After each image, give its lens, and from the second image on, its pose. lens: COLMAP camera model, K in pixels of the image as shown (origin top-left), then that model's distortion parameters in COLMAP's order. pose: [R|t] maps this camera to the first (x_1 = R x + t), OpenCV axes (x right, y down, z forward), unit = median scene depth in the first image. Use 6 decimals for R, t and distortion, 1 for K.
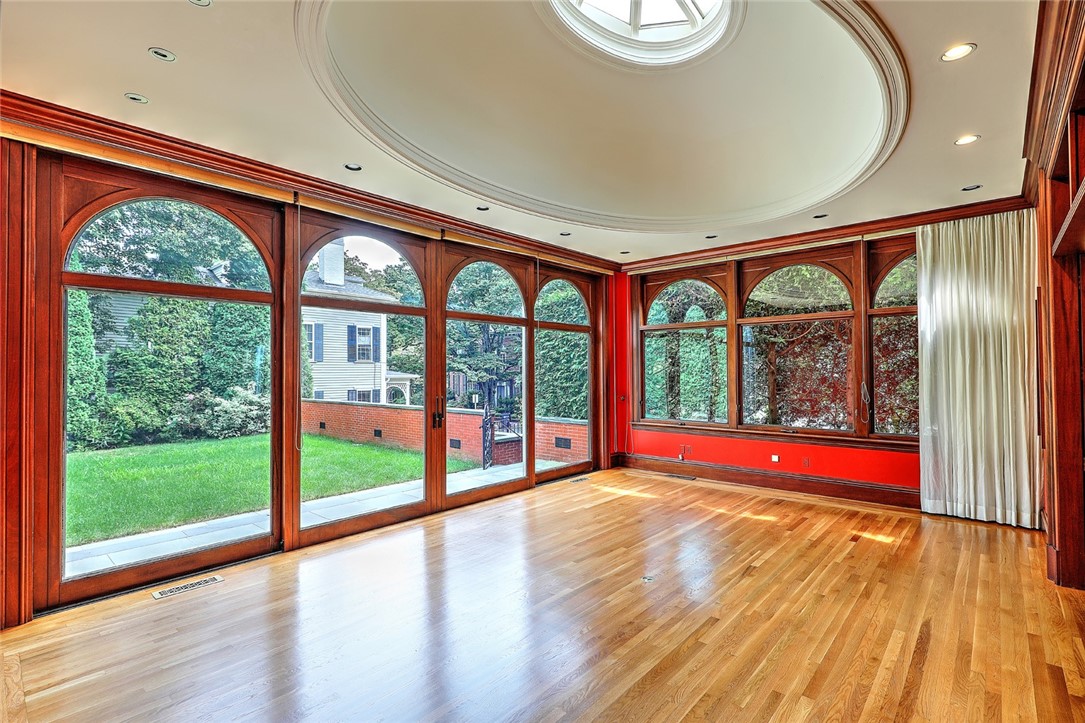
lens RADIAL K [[518.4, 0, 543.5], [0, 518.4, 362.5], [0, 0, 1]] dist [0.000427, 0.000108]
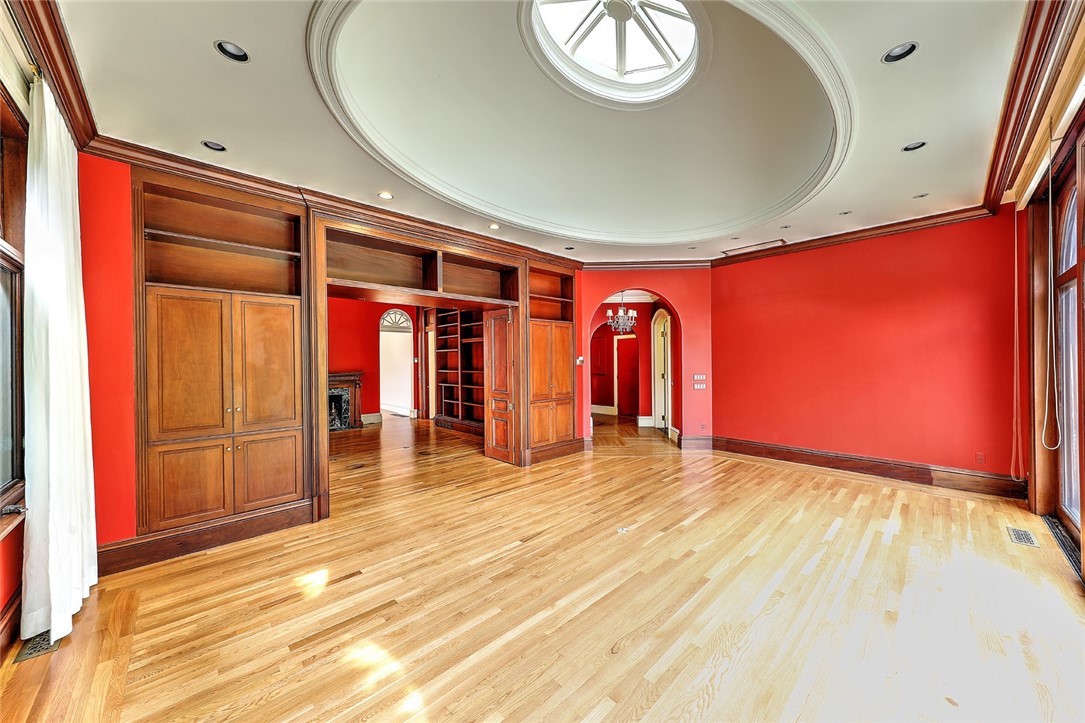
lens RADIAL K [[387.2, 0, 541.2], [0, 387.2, 359.9], [0, 0, 1]] dist [0.000689, 0.000024]
pose [[-0.996237, 0.018560, 0.084659, 0.252913], [0.016980, 0.999669, -0.019342, 0.026168], [-0.084990, -0.017831, -0.996222, 1.583178]]
